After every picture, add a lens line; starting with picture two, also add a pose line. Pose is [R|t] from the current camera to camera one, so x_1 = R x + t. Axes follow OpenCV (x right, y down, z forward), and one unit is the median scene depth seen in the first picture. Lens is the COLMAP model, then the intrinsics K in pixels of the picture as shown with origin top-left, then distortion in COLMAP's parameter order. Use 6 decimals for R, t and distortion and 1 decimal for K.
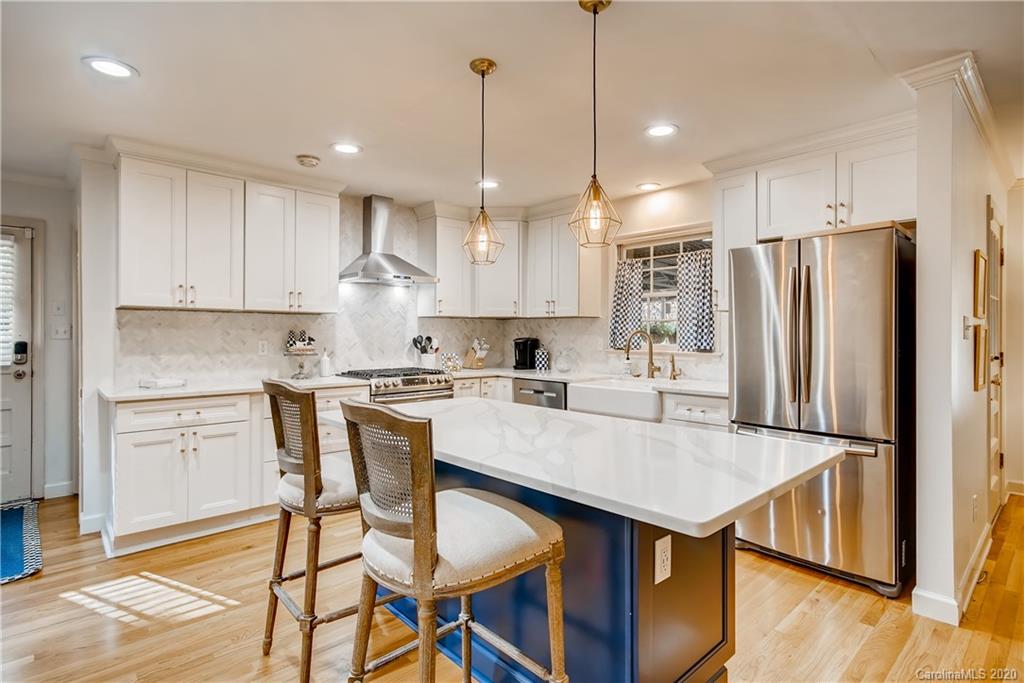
lens RADIAL K [[510.1, 0, 518.0], [0, 510.1, 345.7], [0, 0, 1]] dist [-0.015745, 0.019391]
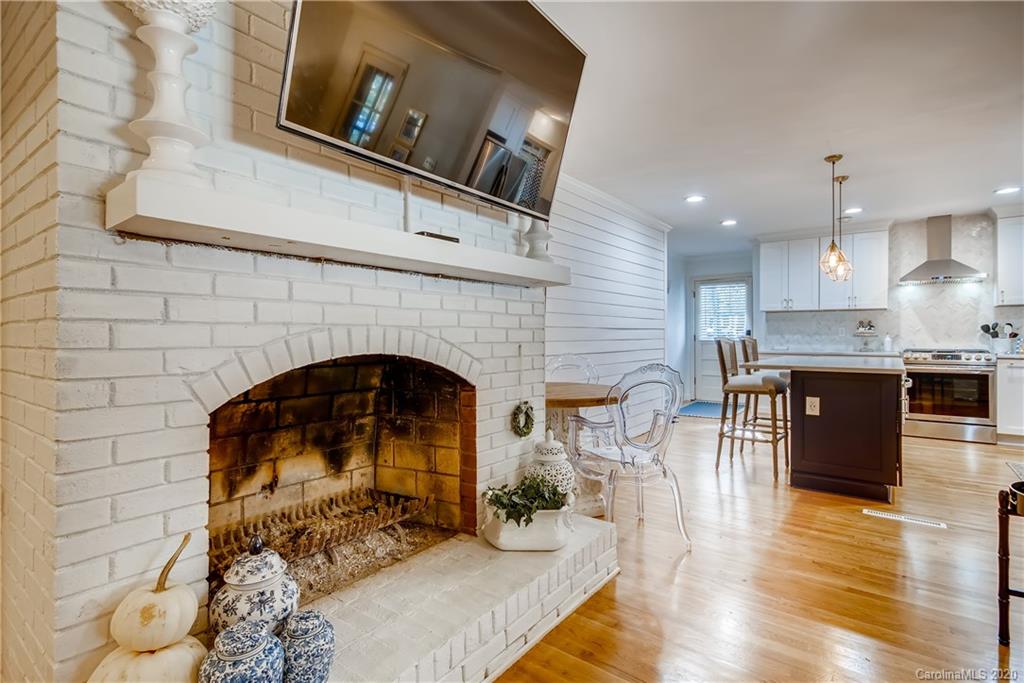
lens RADIAL K [[503.7, 0, 511.3], [0, 503.7, 335.8], [0, 0, 1]] dist [0.002426, 0.001719]
pose [[0.166934, -0.002250, -0.985966, 0.859121], [-0.022585, 0.999726, -0.006105, 0.047285], [0.985709, 0.023287, 0.166837, -0.298497]]
